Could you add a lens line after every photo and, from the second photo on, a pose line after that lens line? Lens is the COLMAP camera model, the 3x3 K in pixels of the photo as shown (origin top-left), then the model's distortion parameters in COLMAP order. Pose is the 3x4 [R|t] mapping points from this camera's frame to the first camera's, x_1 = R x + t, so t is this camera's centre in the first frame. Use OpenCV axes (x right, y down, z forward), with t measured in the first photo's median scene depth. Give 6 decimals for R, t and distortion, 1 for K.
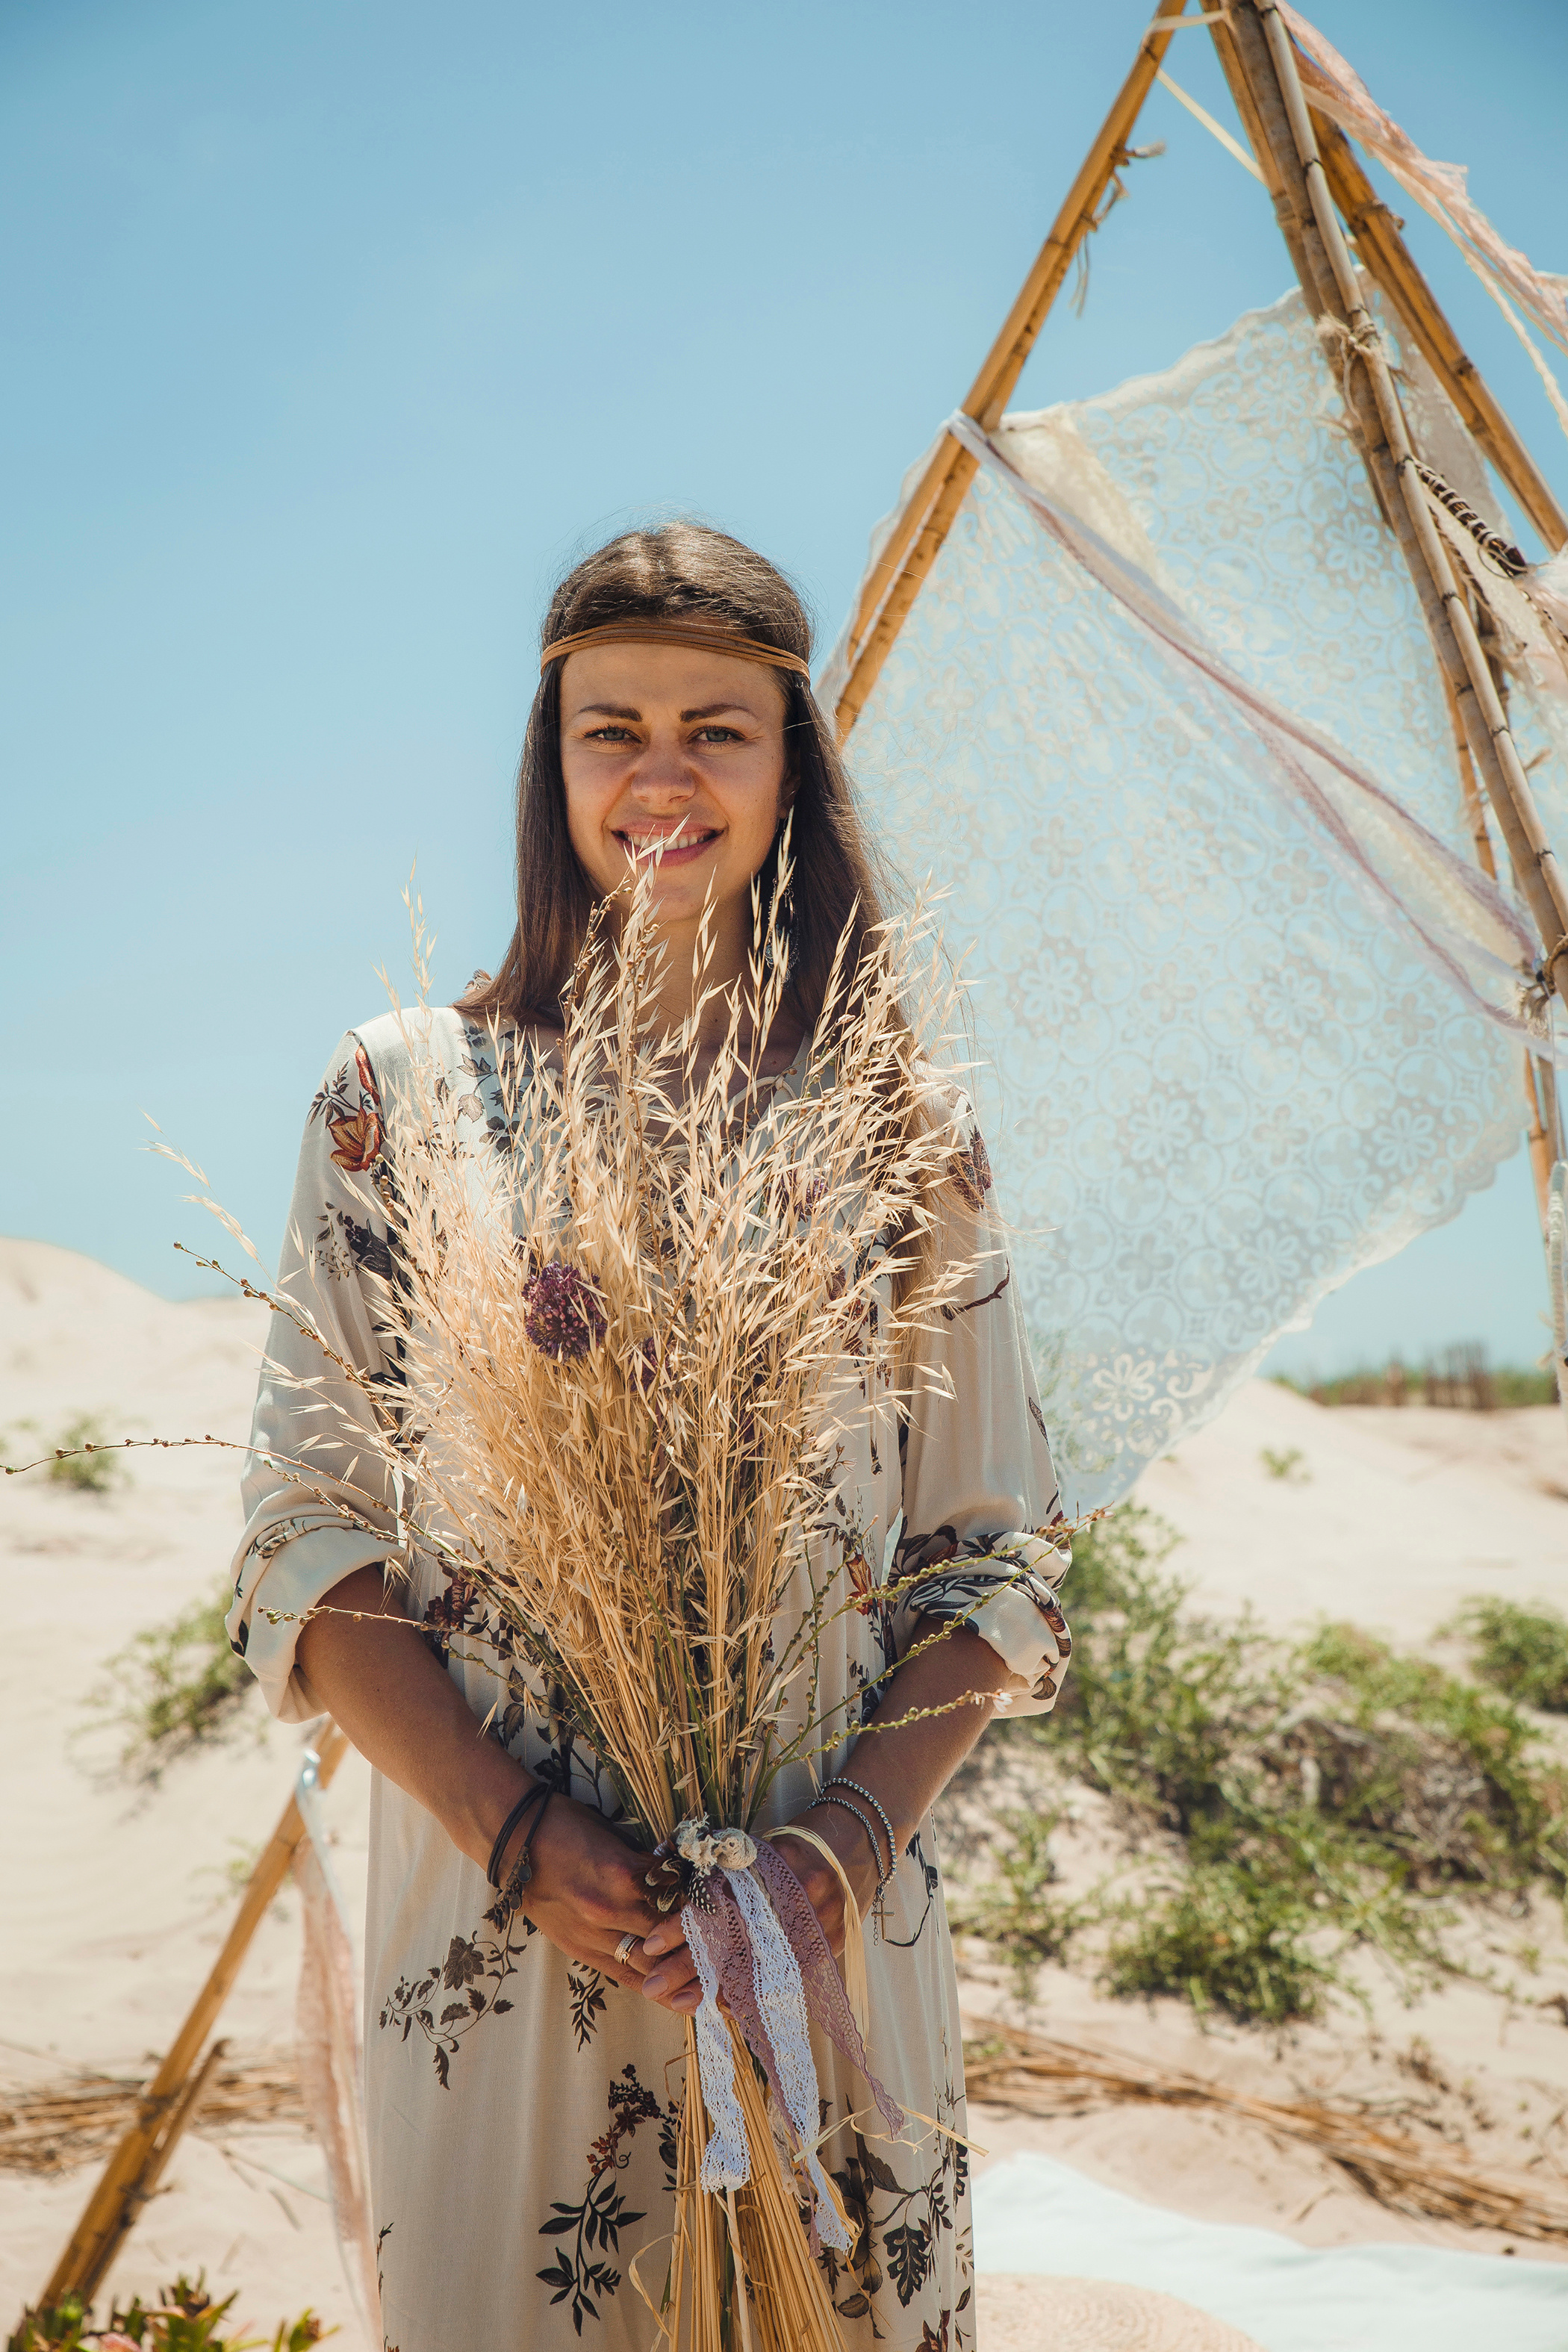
lens RADIAL K [[4226.8, 0, 776.1], [0, 4226.8, 1163.5], [0, 0, 1]] dist [0.152546, 0.000000]
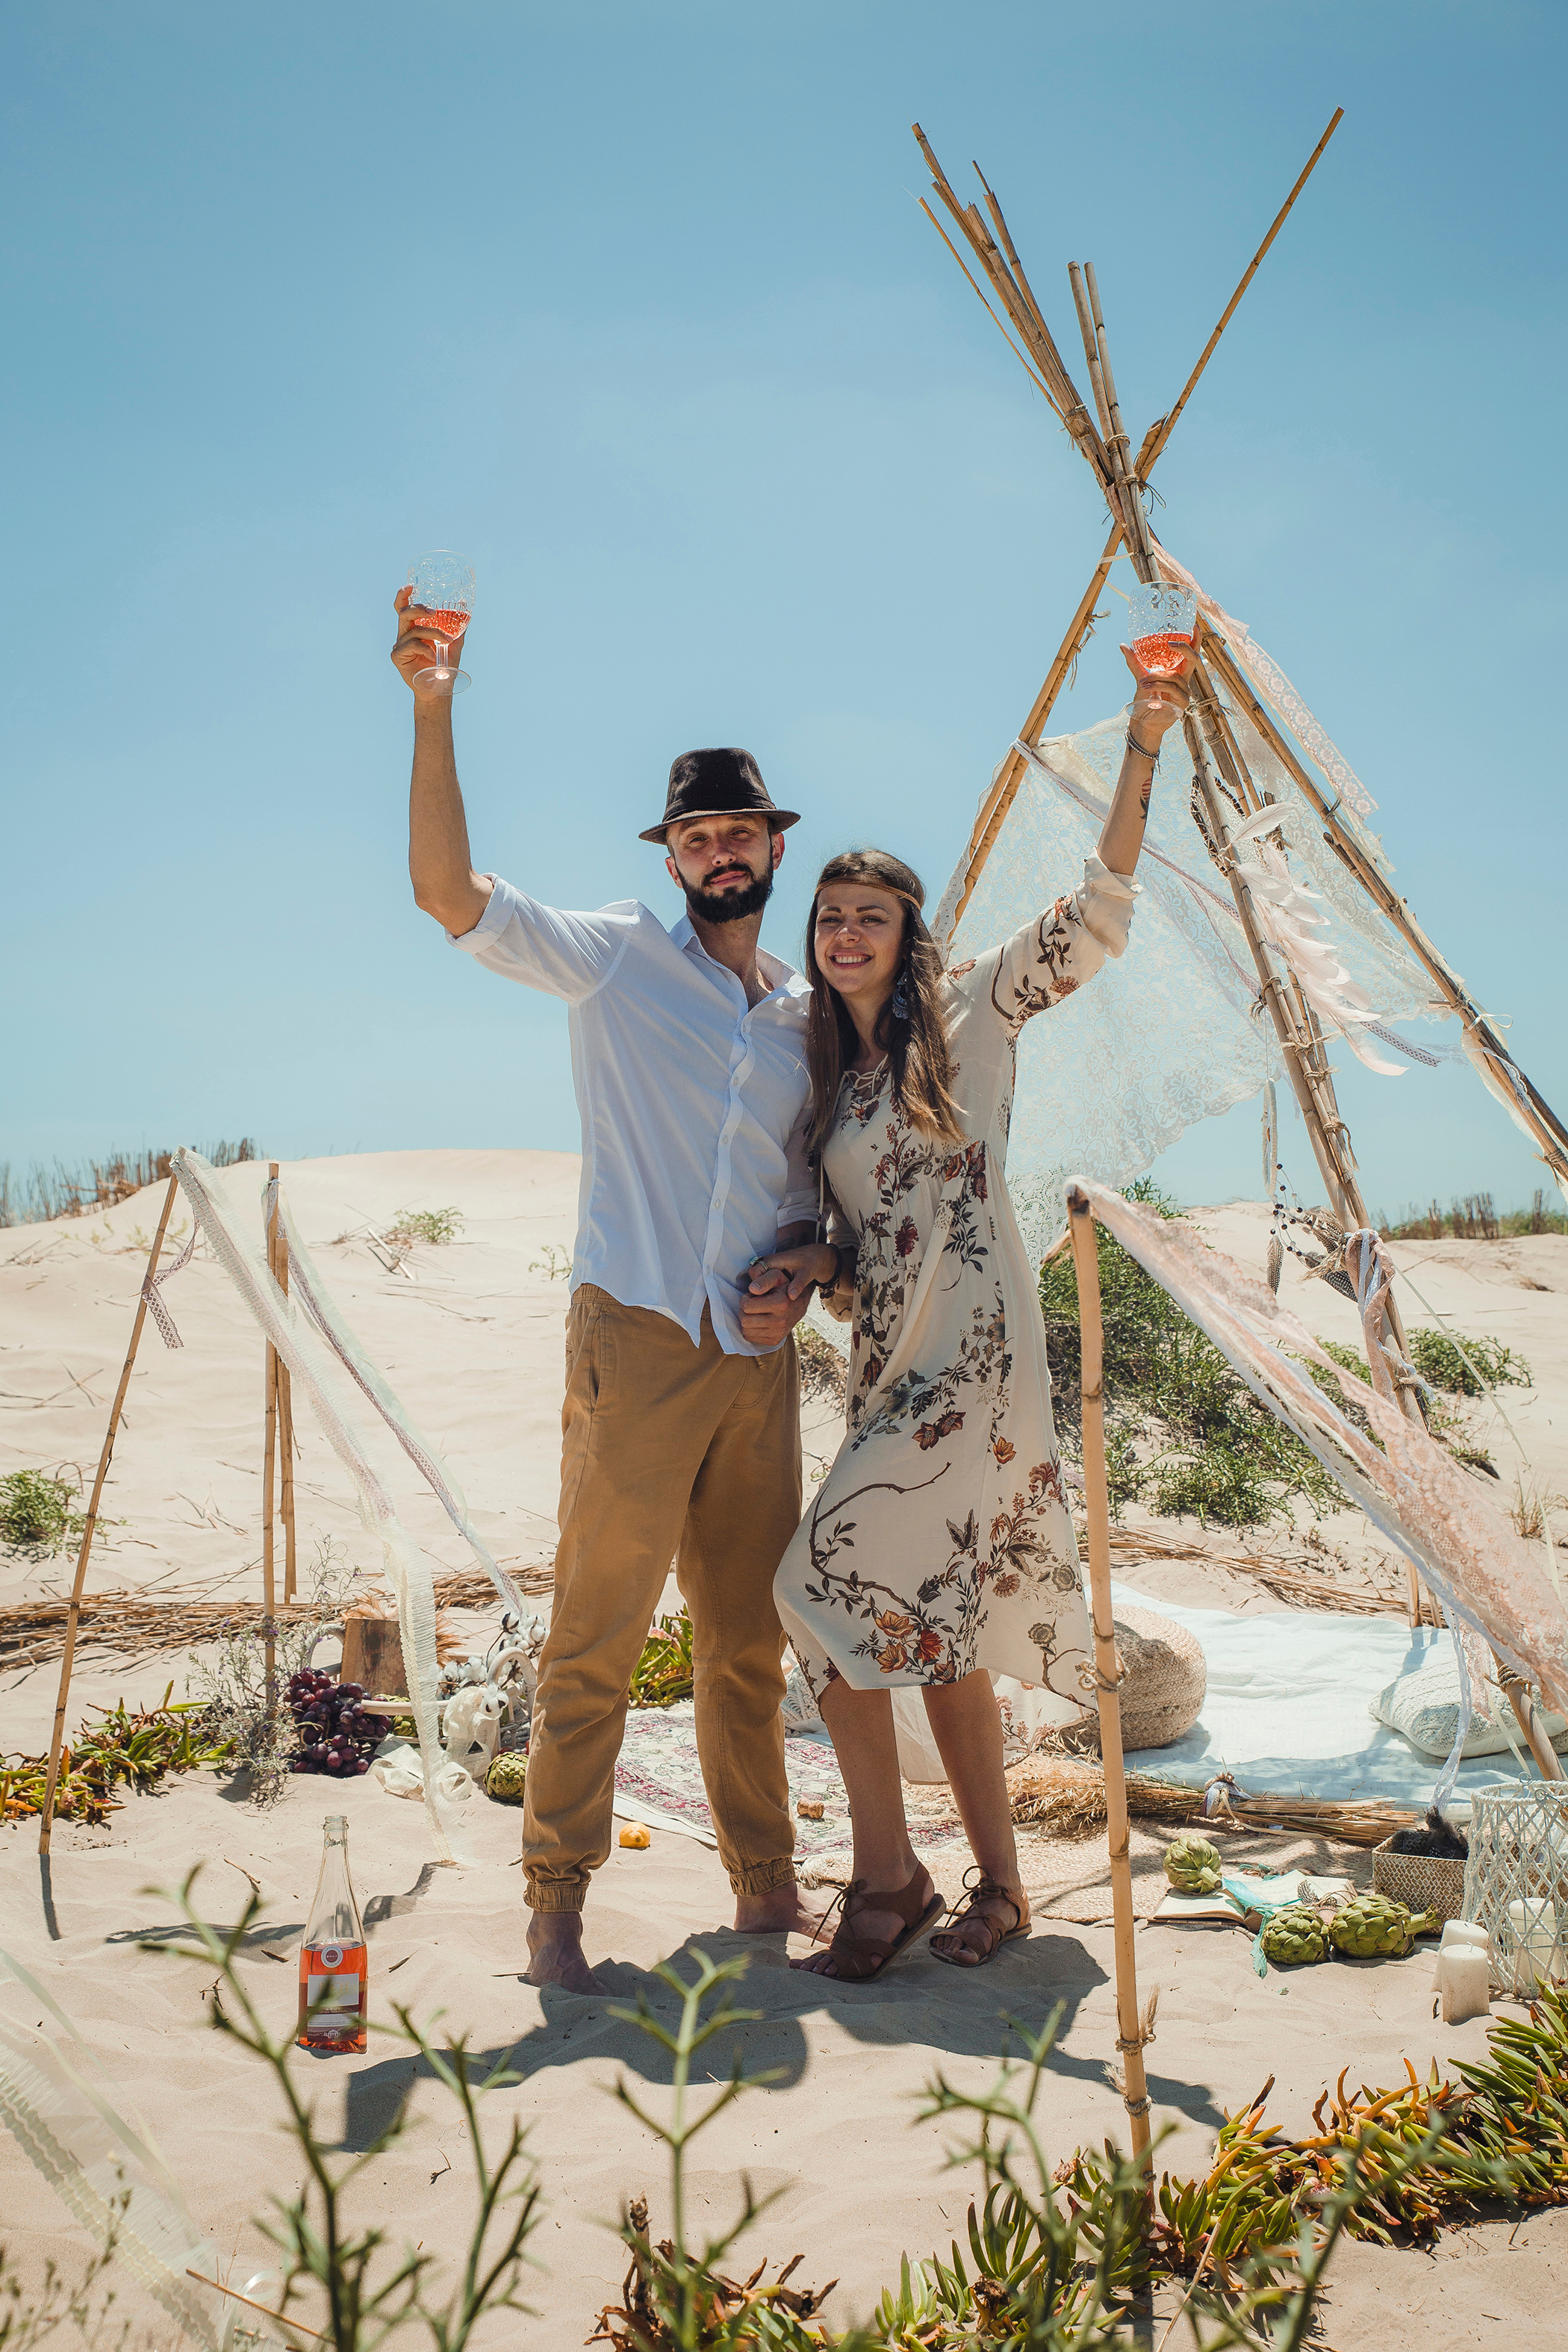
lens RADIAL K [[2779.9, 0, 785.3], [0, 2779.9, 1155.7], [0, 0, 1]] dist [0.054140, 0.000000]
pose [[0.994369, -0.030374, -0.101523, 0.061621], [0.032227, 0.999342, 0.016663, 0.006268], [0.100950, -0.019841, 0.994694, -0.409600]]
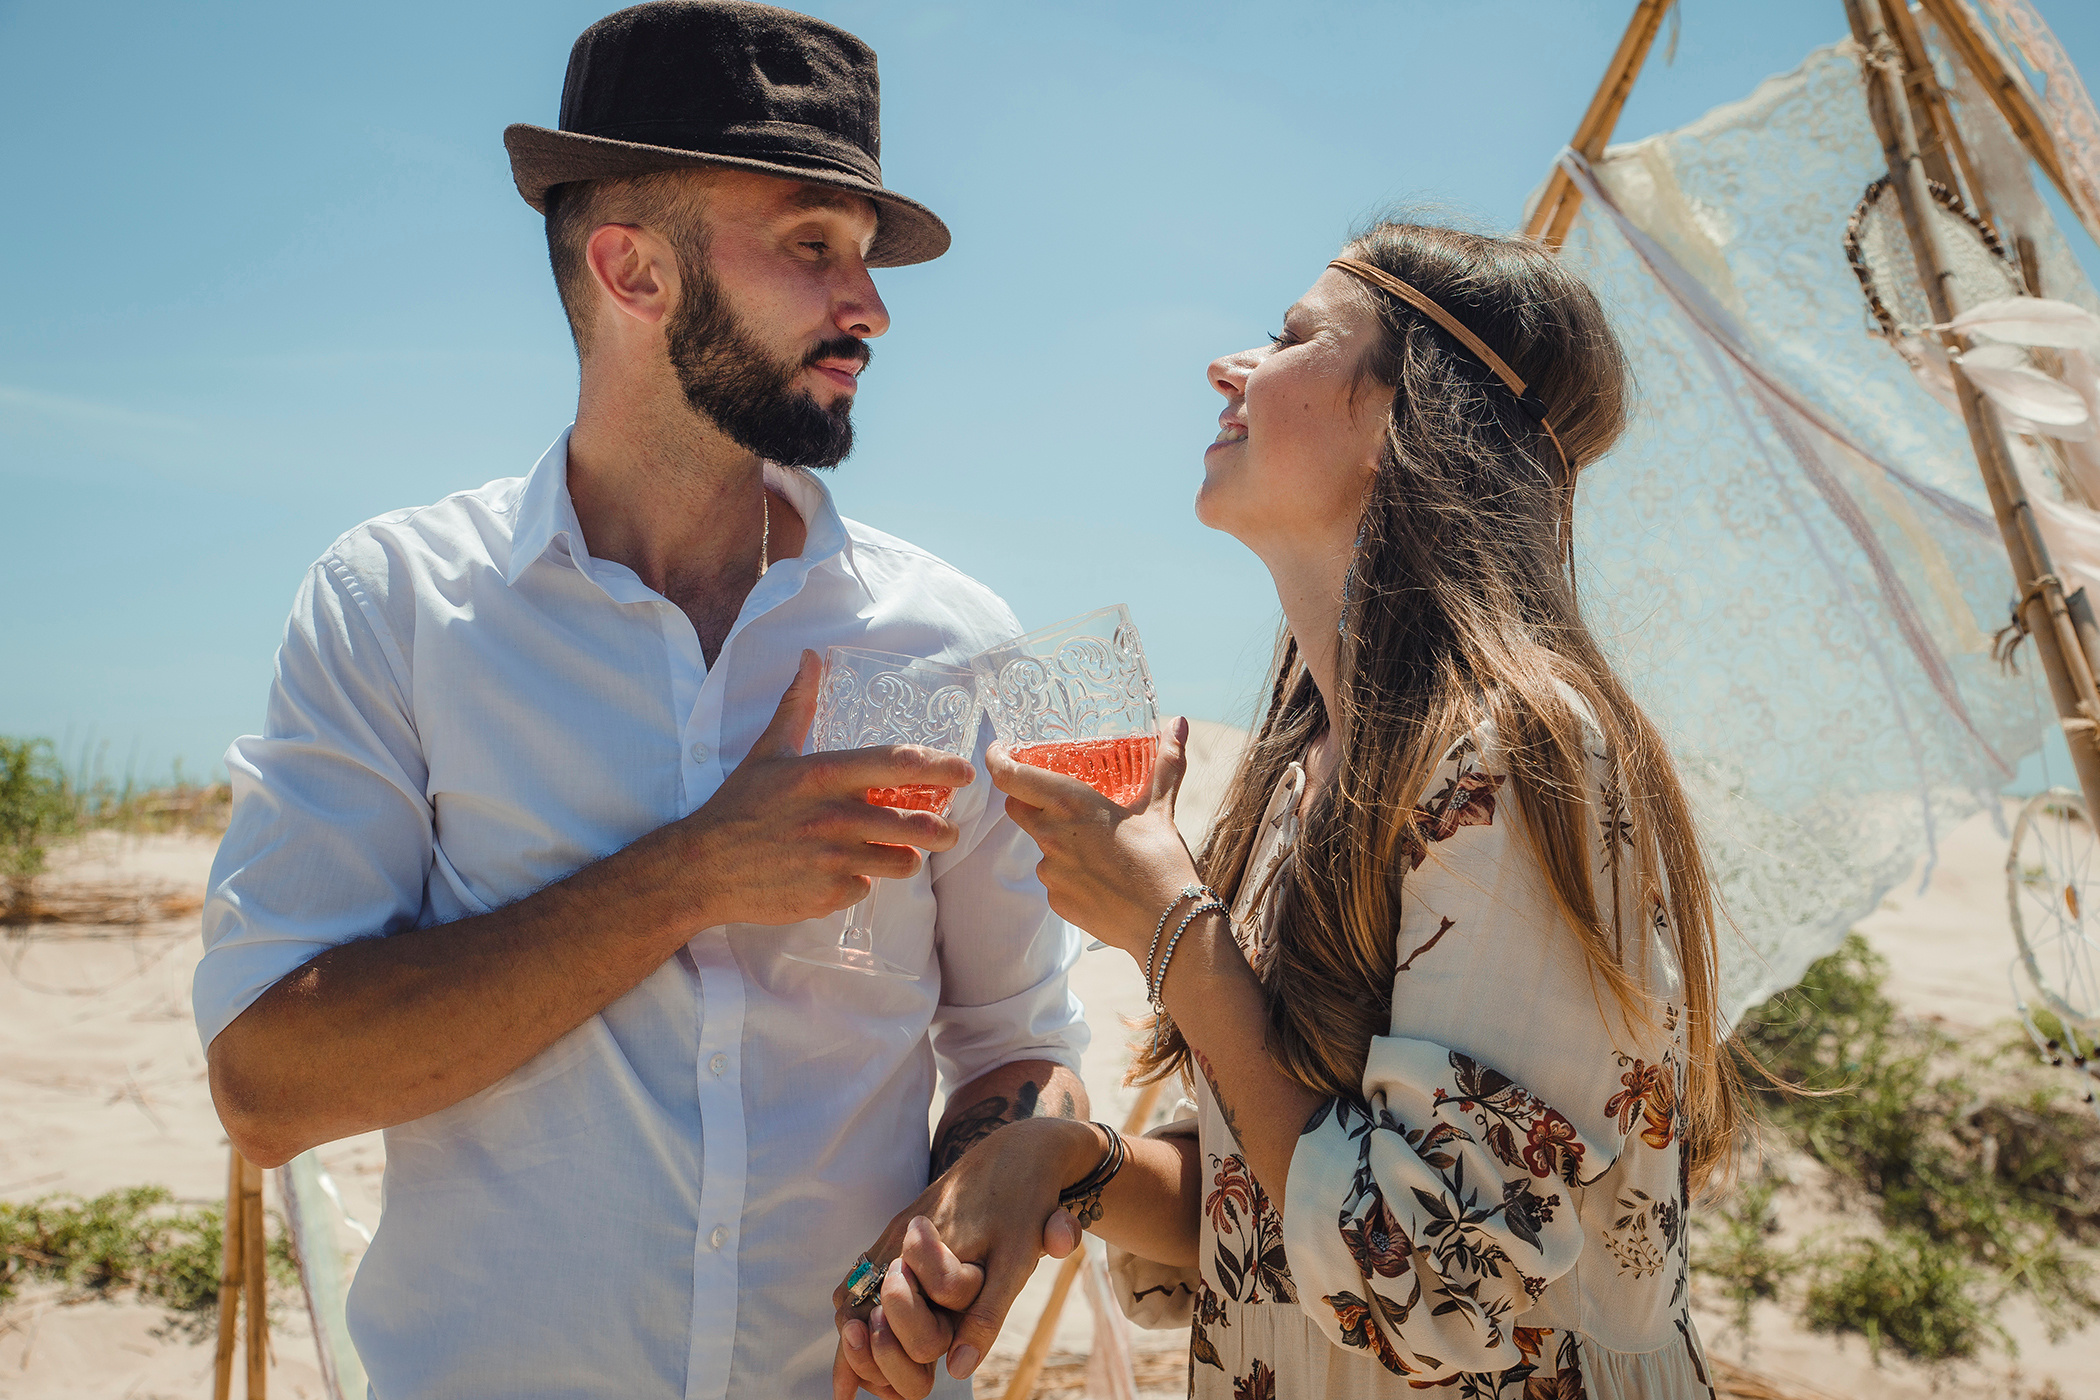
lens RADIAL K [[2482.1, 0, 1071.6], [0, 2482.1, 689.6], [0, 0, 1]] dist [0.054140, 0.000000]
pose [[0.964006, -0.007383, -0.265776, 0.094191], [0.011713, 0.999823, 0.014708, -0.030646], [0.265621, -0.017292, 0.963923, 0.253233]]
